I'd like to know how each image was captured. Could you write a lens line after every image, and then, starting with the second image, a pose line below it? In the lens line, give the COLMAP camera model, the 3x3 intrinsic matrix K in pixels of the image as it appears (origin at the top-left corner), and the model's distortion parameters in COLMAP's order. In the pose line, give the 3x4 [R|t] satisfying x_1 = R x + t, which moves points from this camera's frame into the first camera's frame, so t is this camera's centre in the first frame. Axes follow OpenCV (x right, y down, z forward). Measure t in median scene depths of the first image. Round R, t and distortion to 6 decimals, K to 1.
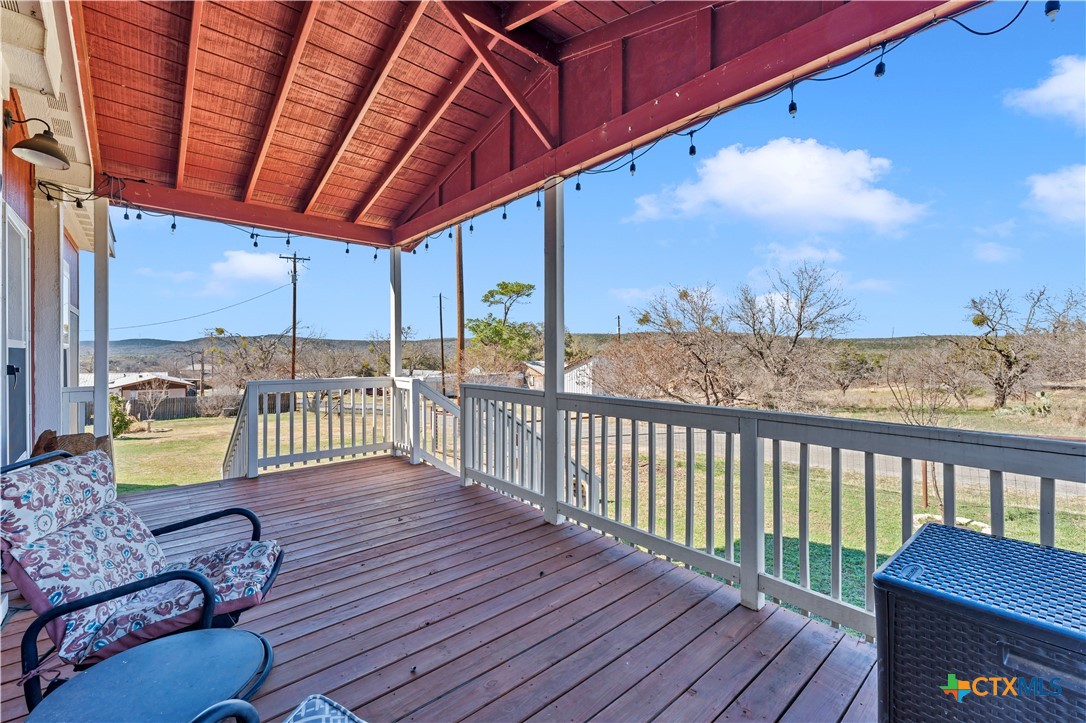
lens RADIAL K [[466.4, 0, 543.0], [0, 466.4, 361.5], [0, 0, 1]] dist [-0.000146, -0.000045]
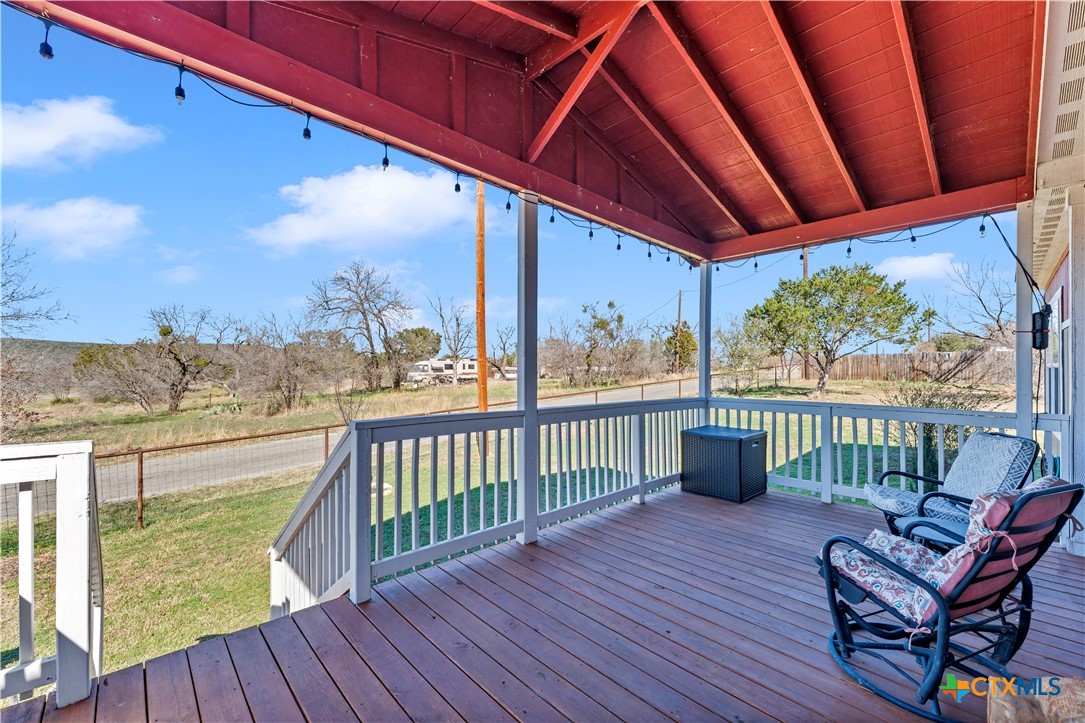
lens RADIAL K [[419.4, 0, 542.5], [0, 419.4, 361.5], [0, 0, 1]] dist [0.000742, 0.000060]
pose [[-0.046215, 0.018571, 0.998759, -0.960430], [0.013914, 0.999742, -0.017946, -0.013222], [-0.998835, 0.013068, -0.046462, 1.114793]]
